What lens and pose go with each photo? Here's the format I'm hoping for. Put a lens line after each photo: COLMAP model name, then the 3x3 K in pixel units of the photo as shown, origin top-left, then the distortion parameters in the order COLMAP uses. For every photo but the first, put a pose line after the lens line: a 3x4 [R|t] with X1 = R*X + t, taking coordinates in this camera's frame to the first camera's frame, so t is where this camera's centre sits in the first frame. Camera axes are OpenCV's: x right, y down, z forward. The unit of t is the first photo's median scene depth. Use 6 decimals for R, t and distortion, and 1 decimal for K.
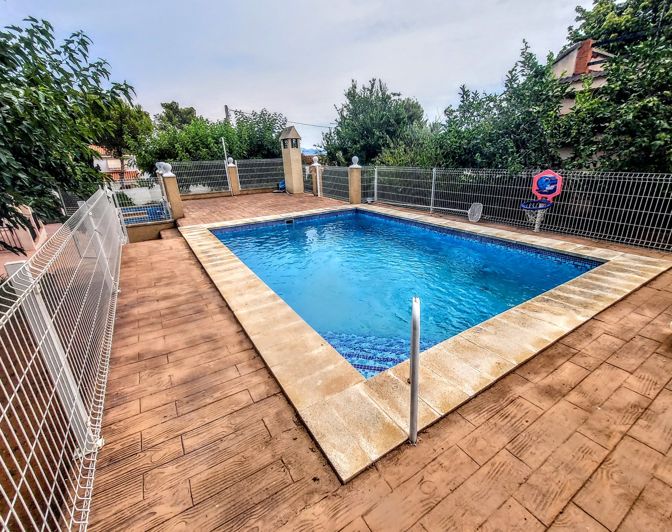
lens RADIAL K [[300.9, 0, 338.3], [0, 300.9, 260.6], [0, 0, 1]] dist [0.009592, -0.000629]
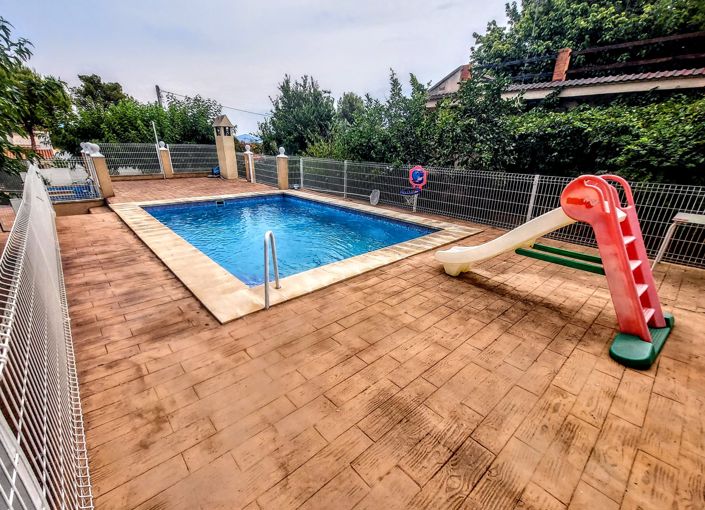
lens RADIAL K [[296.9, 0, 342.0], [0, 296.9, 259.2], [0, 0, 1]] dist [0.004854, -0.000844]
pose [[0.982896, -0.014815, 0.183566, 0.105286], [0.009739, 0.999546, 0.028520, 0.072930], [-0.183905, -0.026245, 0.982594, -0.237804]]
